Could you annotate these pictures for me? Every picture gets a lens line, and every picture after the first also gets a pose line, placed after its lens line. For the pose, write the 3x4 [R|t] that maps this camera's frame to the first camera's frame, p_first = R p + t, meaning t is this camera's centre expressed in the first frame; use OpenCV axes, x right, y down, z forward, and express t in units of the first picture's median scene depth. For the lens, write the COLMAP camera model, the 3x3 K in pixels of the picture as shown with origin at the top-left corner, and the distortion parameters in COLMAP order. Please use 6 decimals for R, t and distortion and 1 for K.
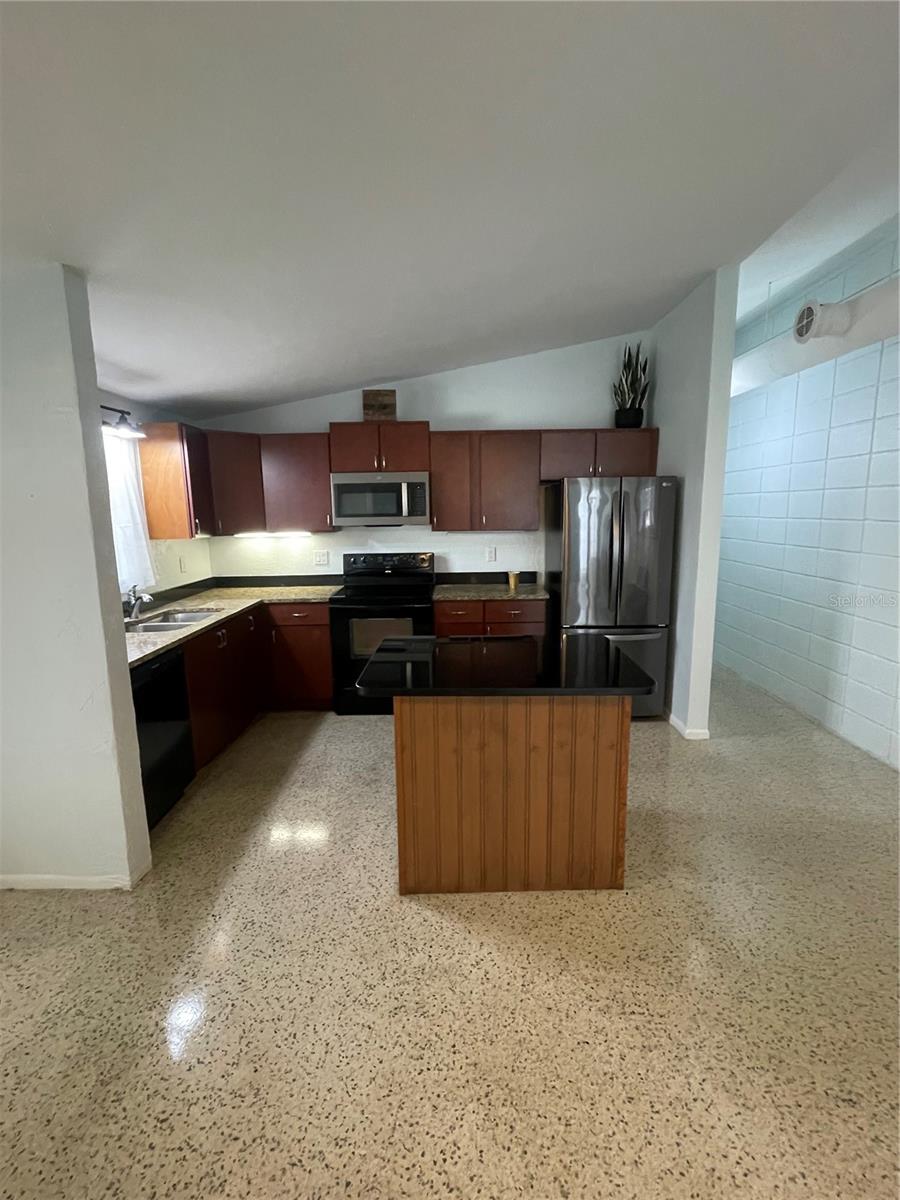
lens RADIAL K [[548.8, 0, 447.2], [0, 548.8, 601.4], [0, 0, 1]] dist [-0.001446, -0.000048]
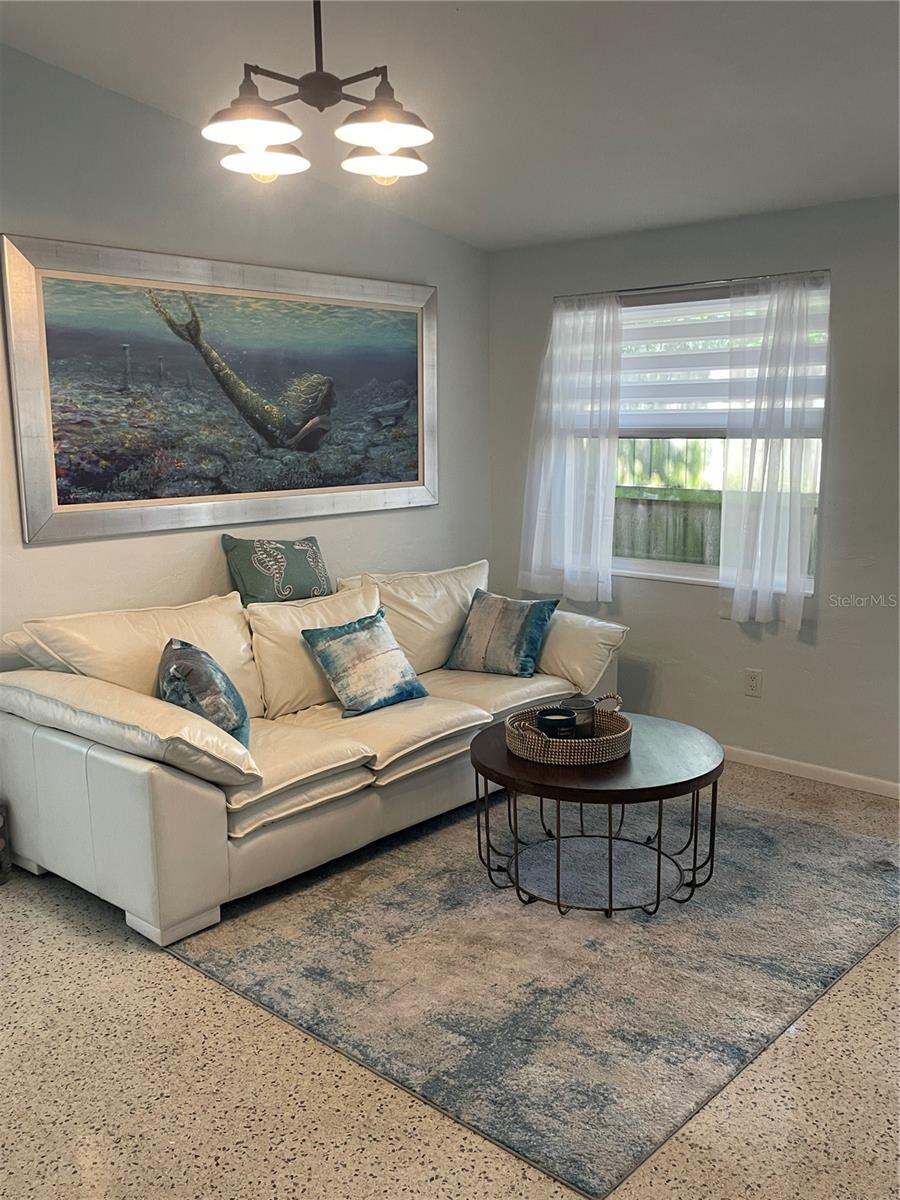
lens RADIAL K [[1061.4, 0, 459.2], [0, 1061.4, 602.3], [0, 0, 1]] dist [0.100471, -0.137958]
pose [[-0.667257, 0.149926, -0.729582, 0.640905], [-0.106820, 0.950144, 0.292945, -0.103432], [0.737128, 0.273403, -0.617975, 0.610454]]
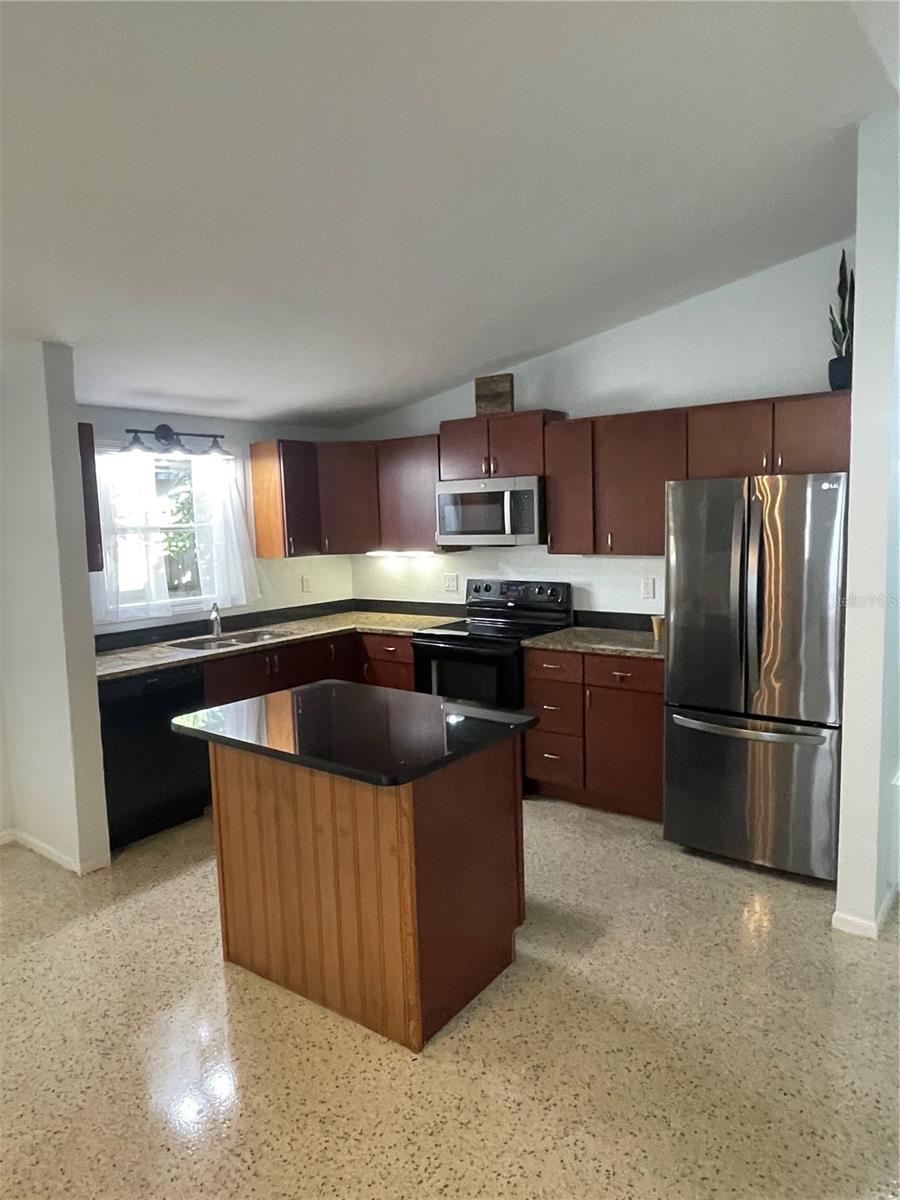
lens RADIAL K [[774.4, 0, 445.5], [0, 774.4, 599.7], [0, 0, 1]] dist [-0.005144, 0.002926]
pose [[0.798665, 0.055865, -0.599177, 0.648233], [-0.083102, 0.996381, -0.017870, -0.046618], [0.596010, 0.064065, 0.800417, 0.104686]]
